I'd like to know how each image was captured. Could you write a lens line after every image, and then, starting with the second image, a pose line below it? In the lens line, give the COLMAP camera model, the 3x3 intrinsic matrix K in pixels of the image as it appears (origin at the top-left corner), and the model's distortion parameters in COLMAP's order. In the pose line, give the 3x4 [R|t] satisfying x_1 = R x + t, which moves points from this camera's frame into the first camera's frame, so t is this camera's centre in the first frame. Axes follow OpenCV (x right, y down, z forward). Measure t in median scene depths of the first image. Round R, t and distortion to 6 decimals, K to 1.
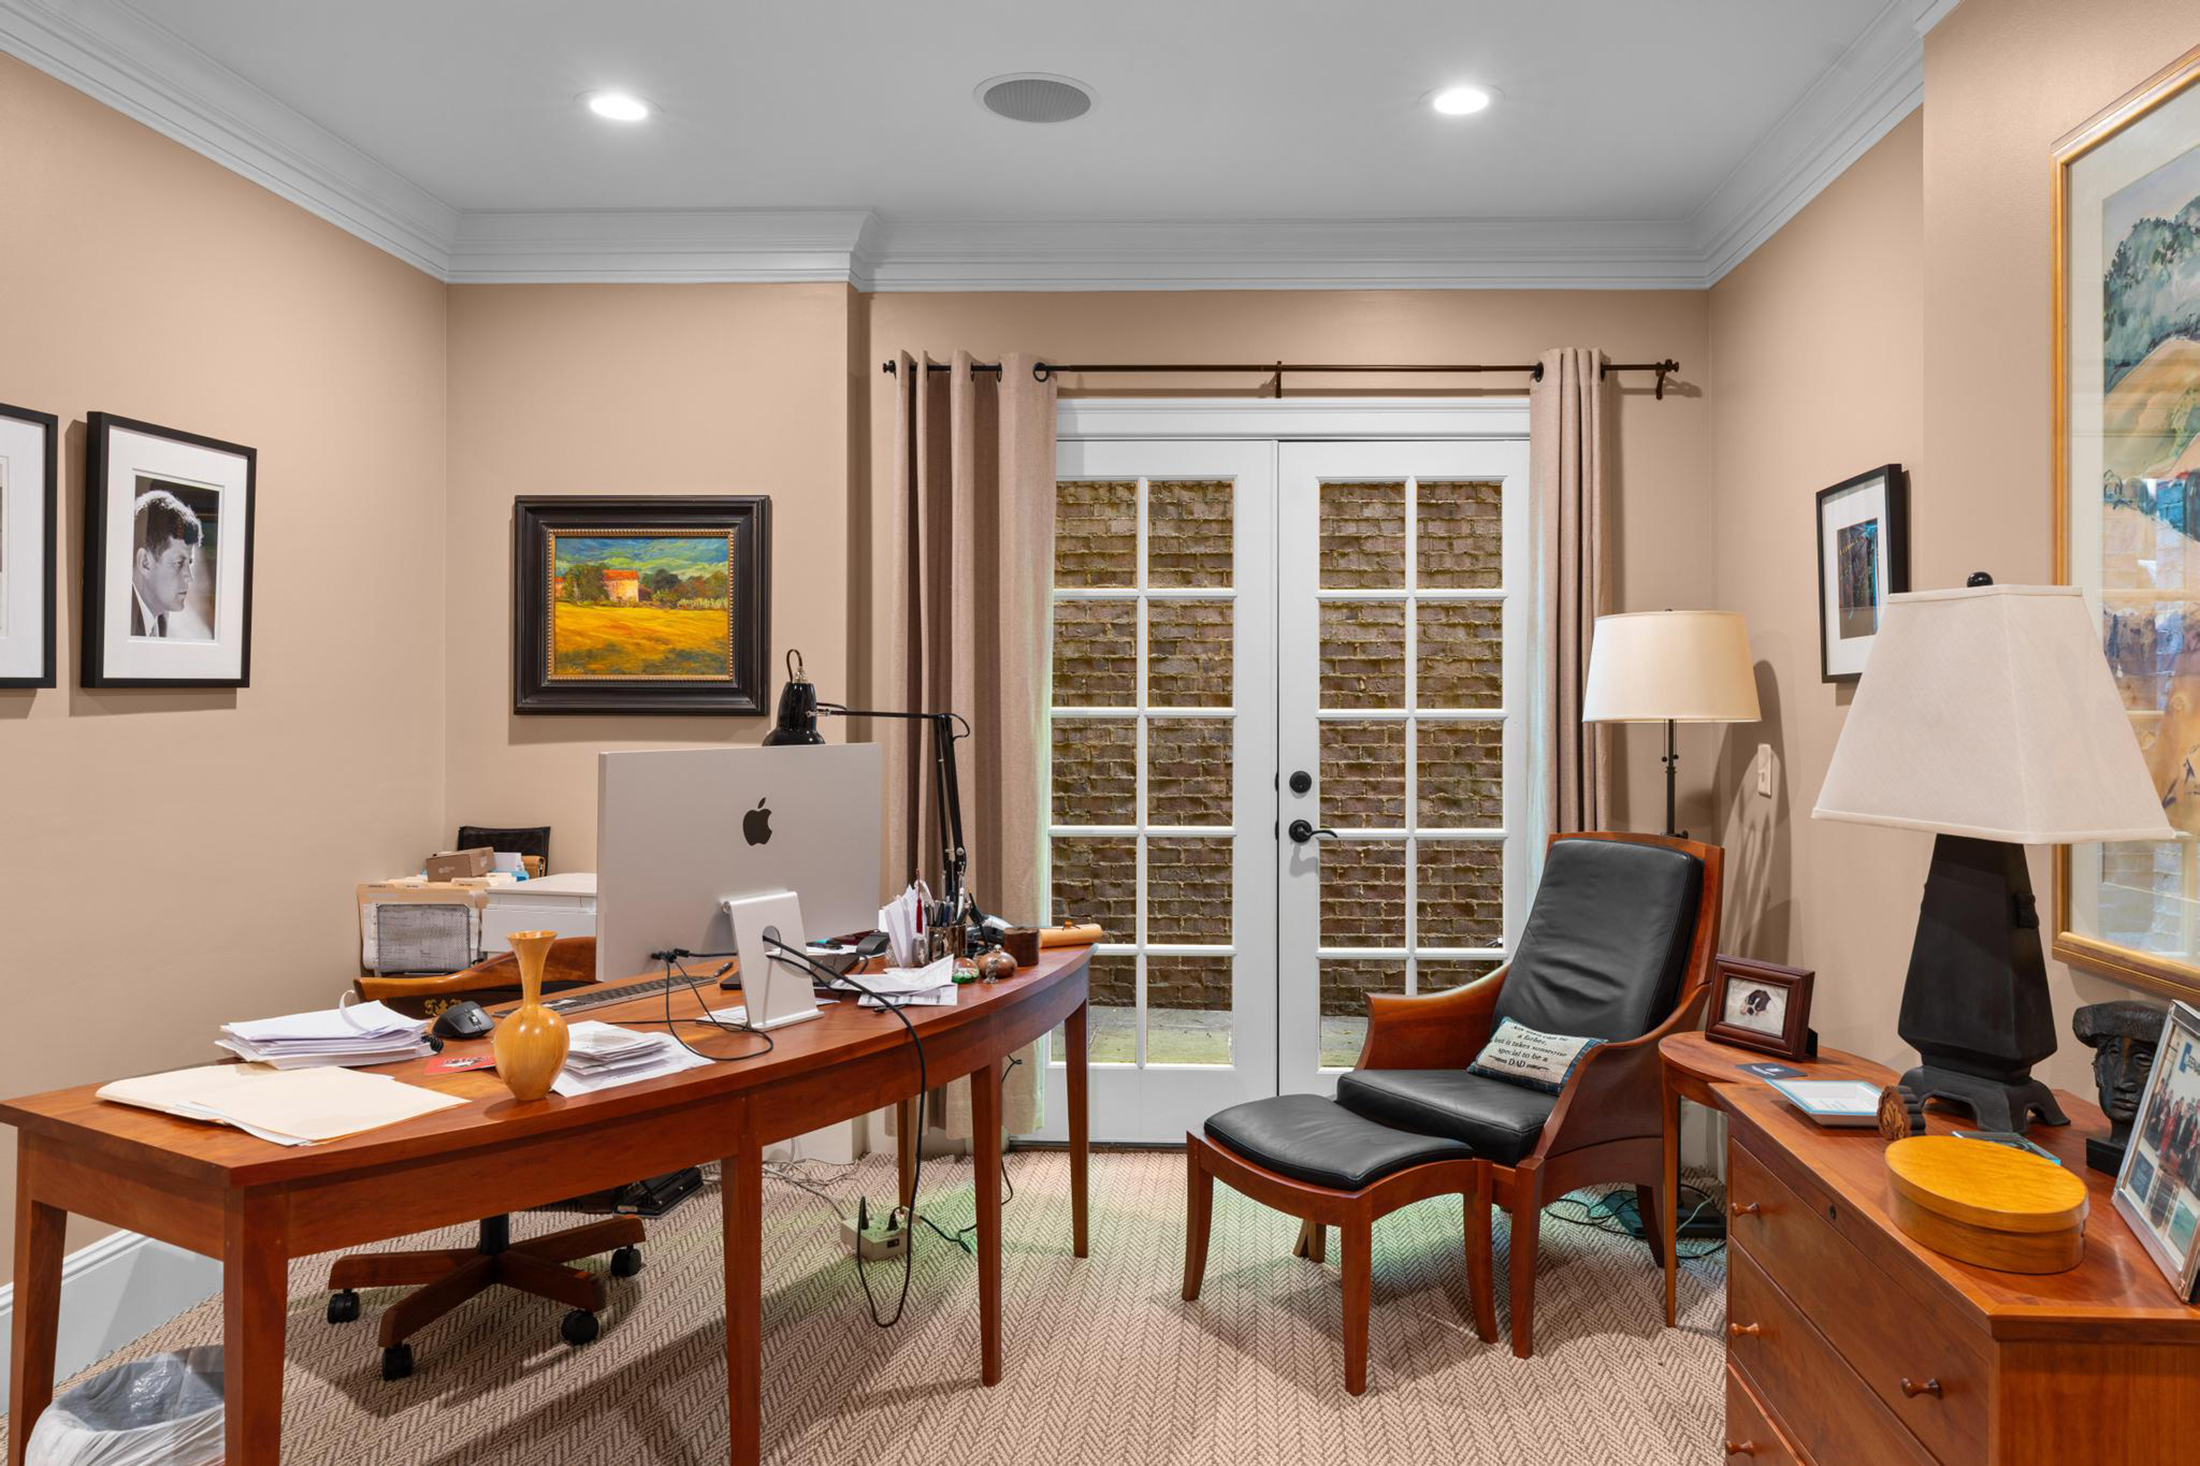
lens RADIAL K [[1400.3, 0, 1158.4], [0, 1400.3, 692.9], [0, 0, 1]] dist [-0.007066, 0.005981]
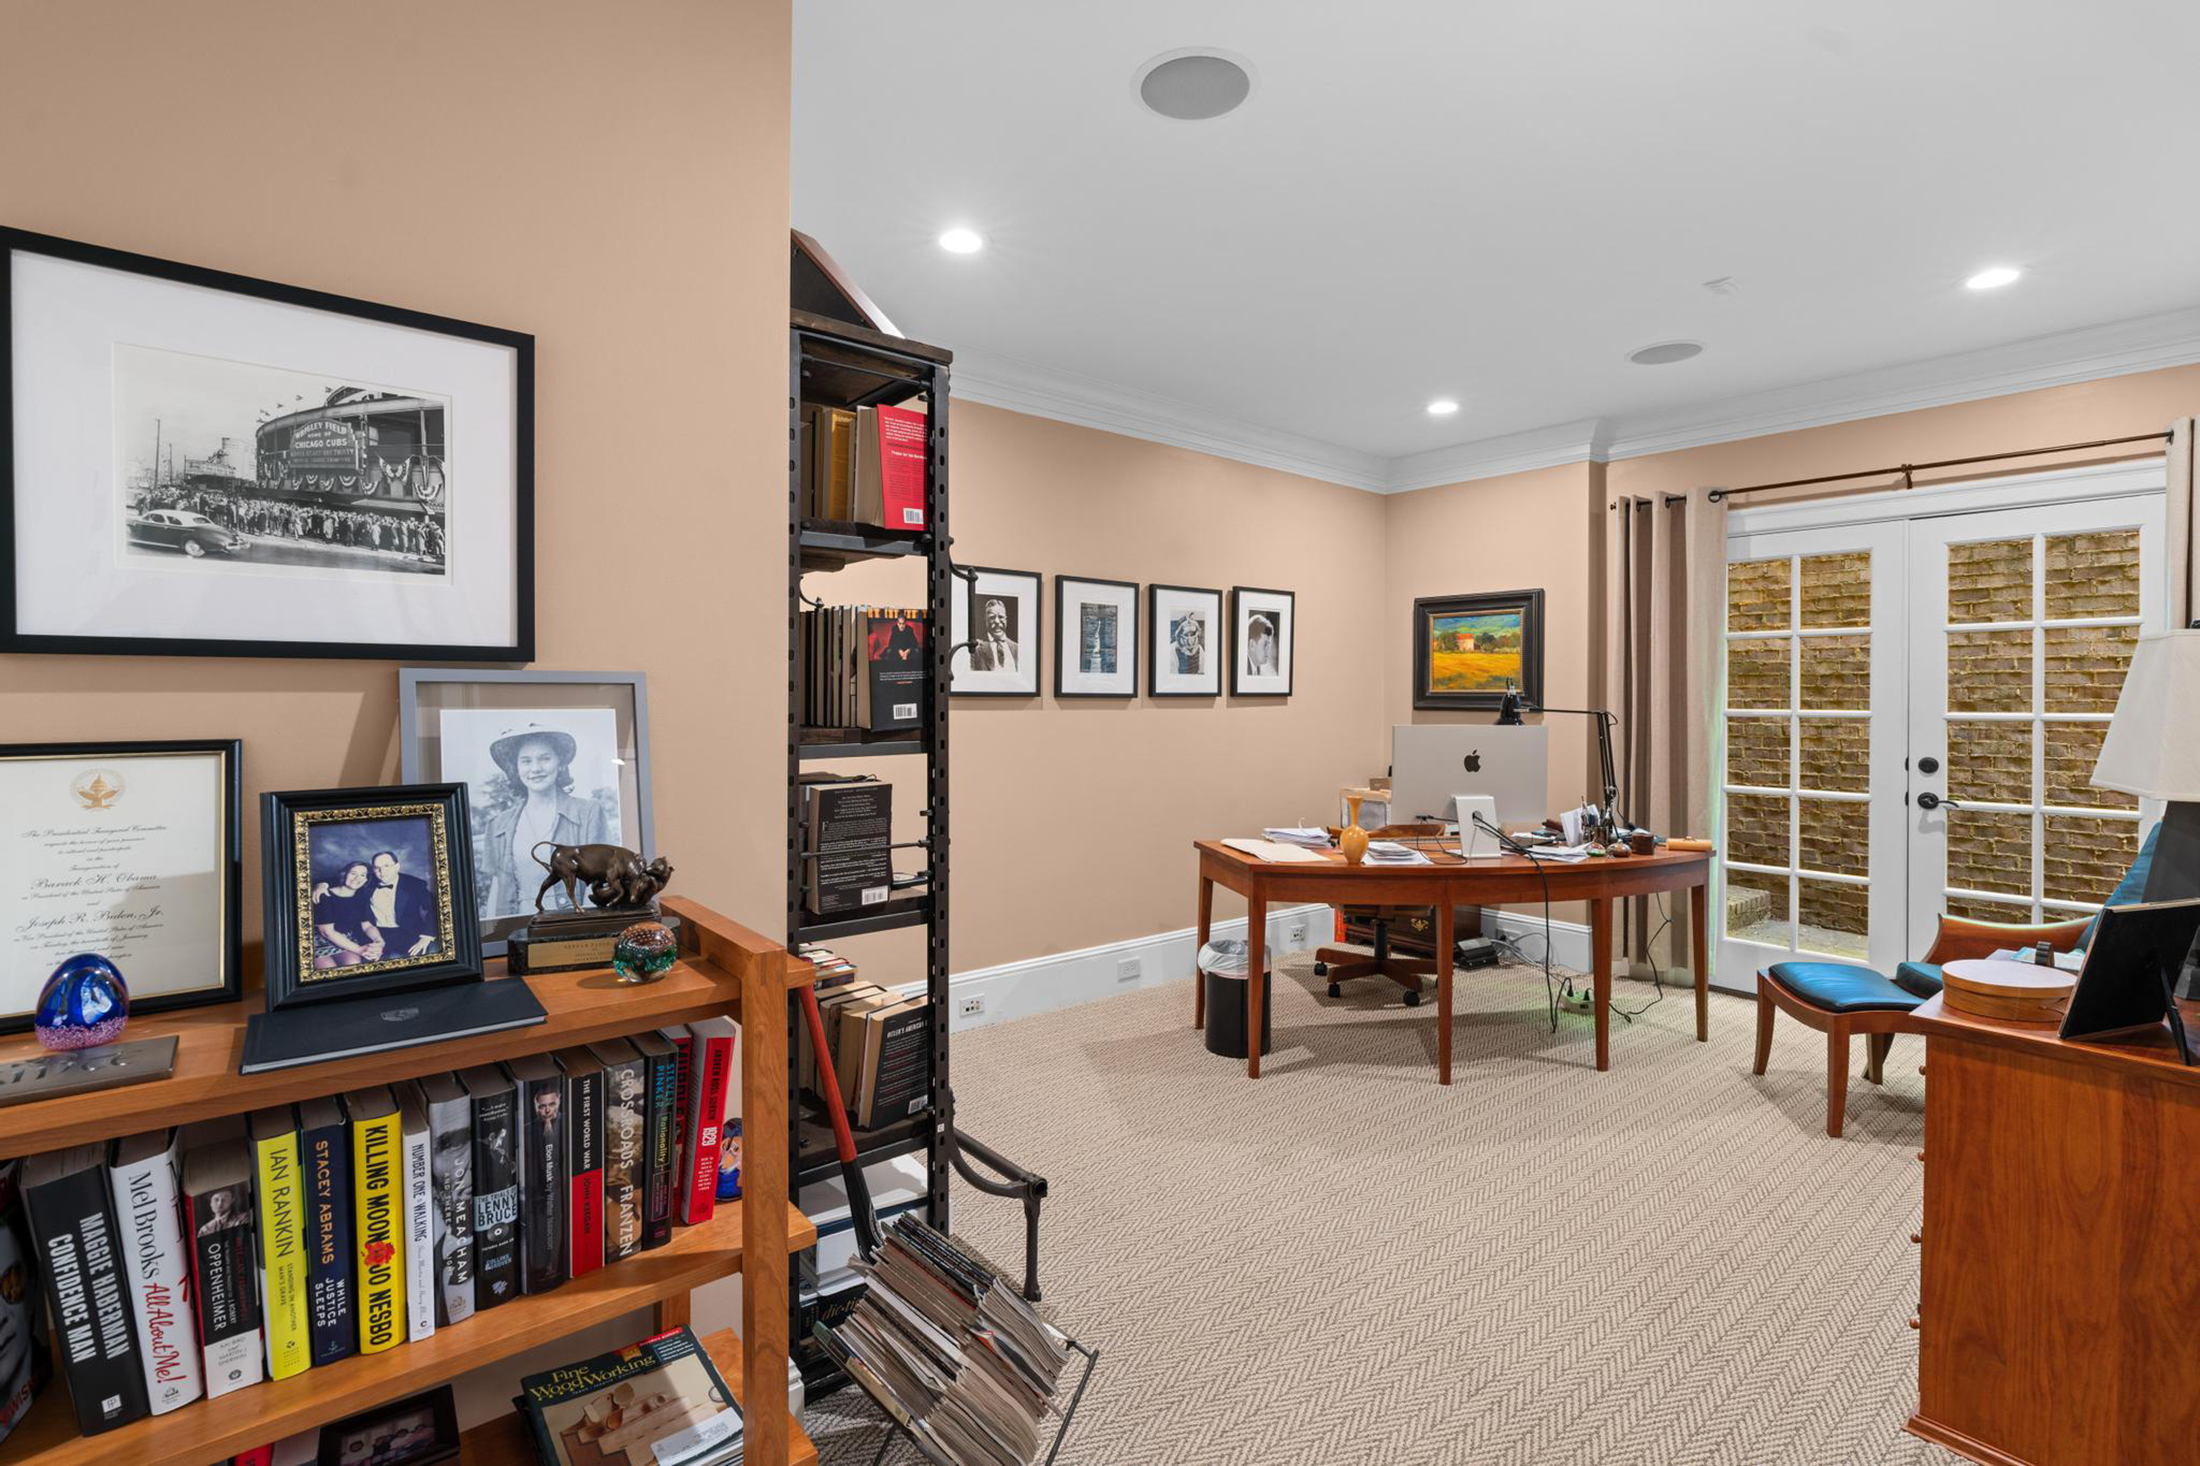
lens RADIAL K [[1009.9, 0, 1103.2], [0, 1009.9, 720.5], [0, 0, 1]] dist [0.001967, 0.000929]
pose [[0.670866, 0.018778, -0.741341, 0.303221], [-0.002355, 0.999728, 0.023192, -0.001600], [0.741575, -0.013813, 0.670728, -0.278206]]
